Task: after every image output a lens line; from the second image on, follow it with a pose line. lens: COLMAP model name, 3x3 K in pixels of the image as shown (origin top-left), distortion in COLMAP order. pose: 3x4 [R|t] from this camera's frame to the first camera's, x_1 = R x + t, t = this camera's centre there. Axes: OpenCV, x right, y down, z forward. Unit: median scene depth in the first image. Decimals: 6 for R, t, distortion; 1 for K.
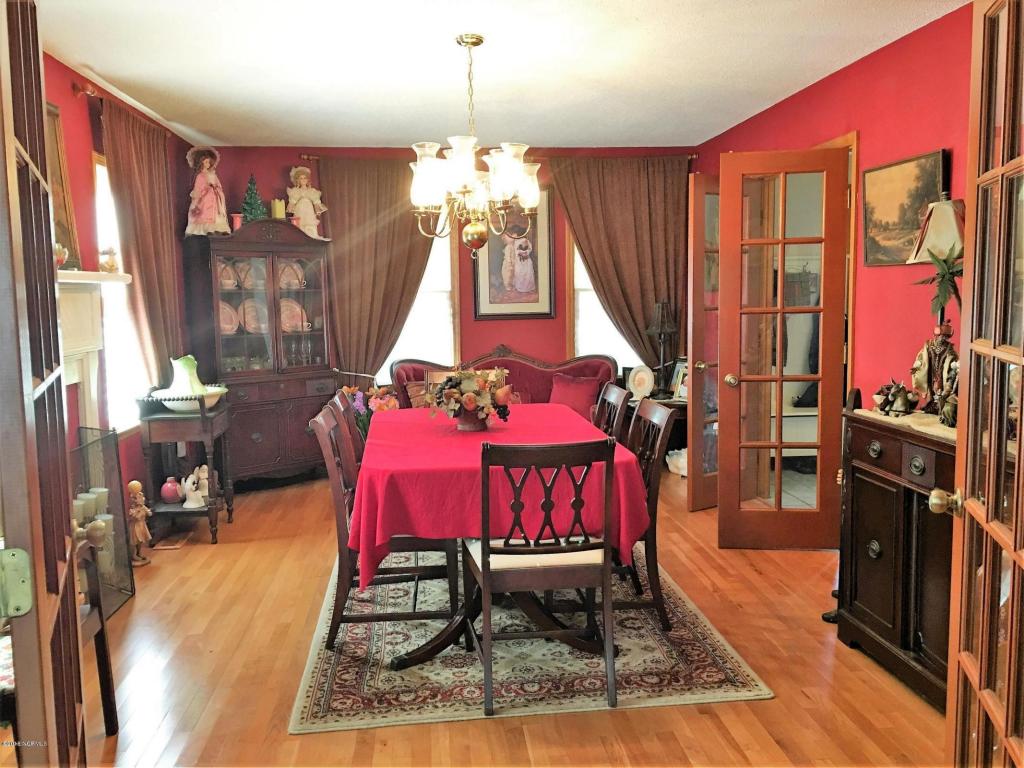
lens RADIAL K [[892.4, 0, 512.0], [0, 892.4, 384.0], [0, 0, 1]] dist [0.087212, -0.121674]
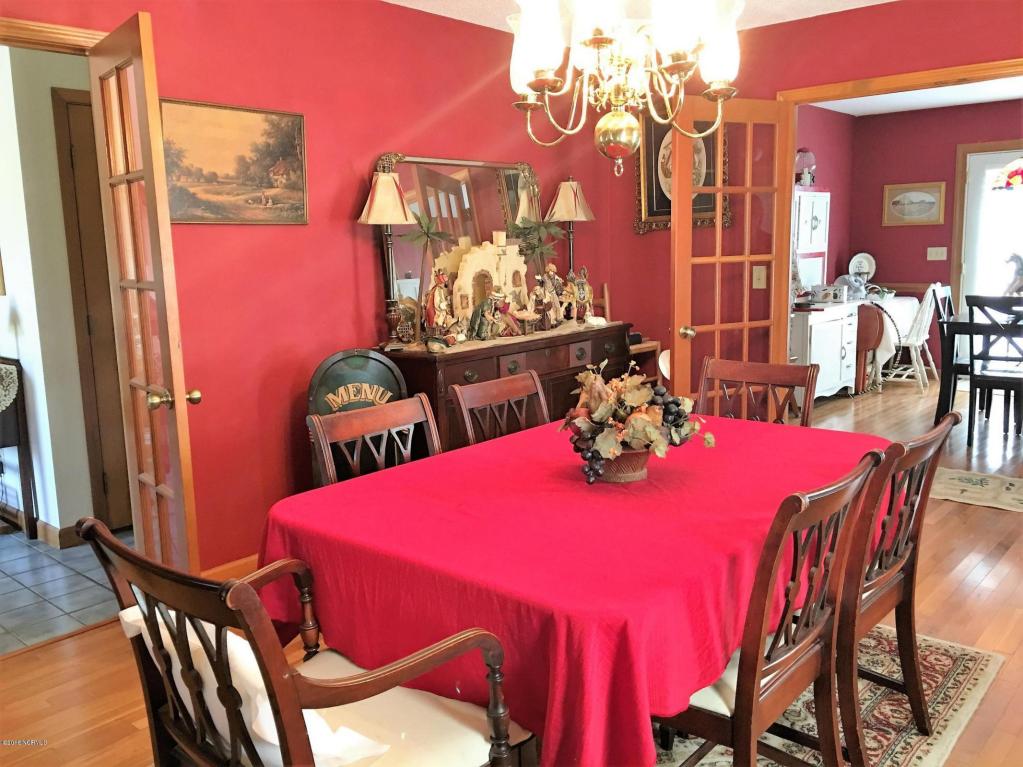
lens RADIAL K [[891.5, 0, 511.5], [0, 891.5, 383.5], [0, 0, 1]] dist [0.087212, -0.121674]
pose [[-0.698524, -0.072906, 0.711863, -0.409952], [0.114017, 0.970748, 0.211300, -0.138264], [-0.706445, 0.228762, -0.669778, 1.460792]]
